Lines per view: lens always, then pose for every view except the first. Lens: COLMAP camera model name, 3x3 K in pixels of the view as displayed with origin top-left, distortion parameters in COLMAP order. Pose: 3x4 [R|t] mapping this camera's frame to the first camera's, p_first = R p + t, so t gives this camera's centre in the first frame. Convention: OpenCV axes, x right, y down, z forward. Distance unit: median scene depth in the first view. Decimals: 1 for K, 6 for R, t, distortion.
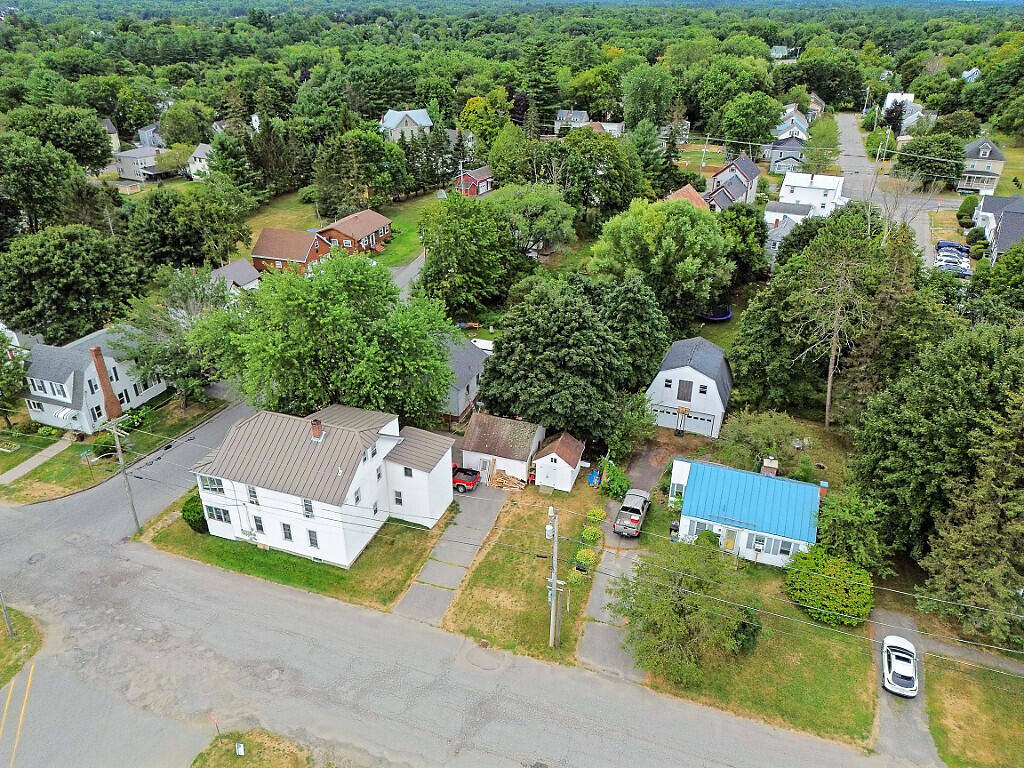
lens RADIAL K [[726.3, 0, 508.5], [0, 726.3, 382.9], [0, 0, 1]] dist [0.074586, -0.055650]
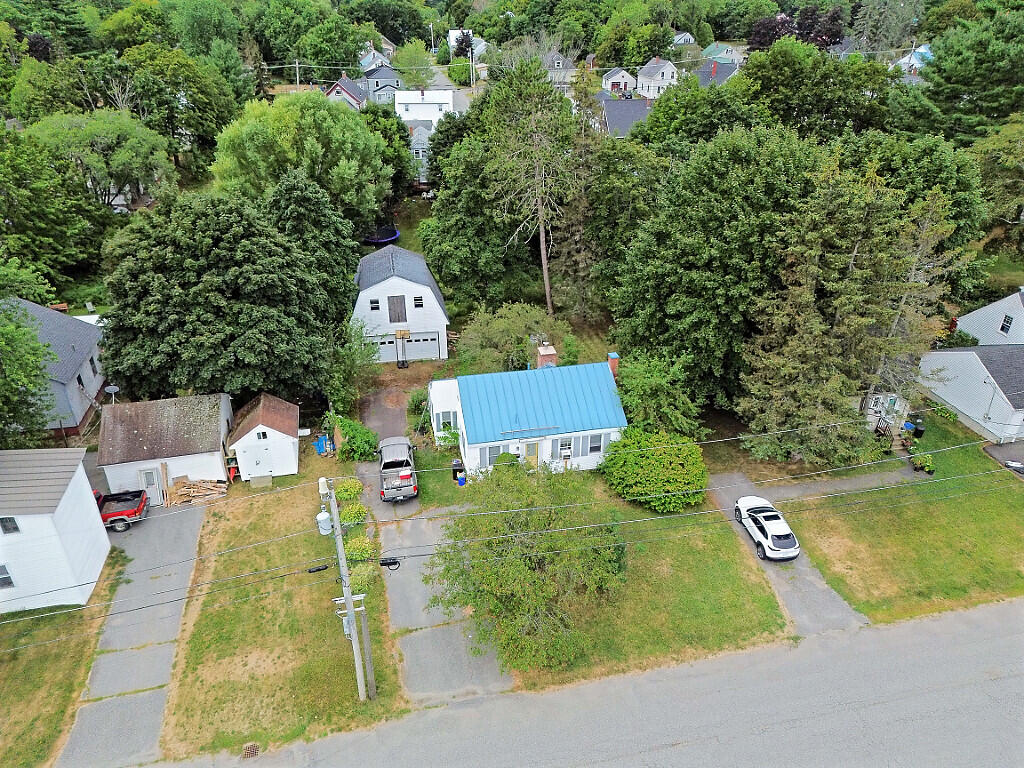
lens RADIAL K [[726.3, 0, 516.5], [0, 726.3, 380.4], [0, 0, 1]] dist [0.074586, -0.055650]
pose [[0.847362, -0.260932, 0.462485, -0.037880], [0.250122, 0.964402, 0.085838, 0.056384], [-0.468419, 0.042942, 0.882462, 0.278802]]
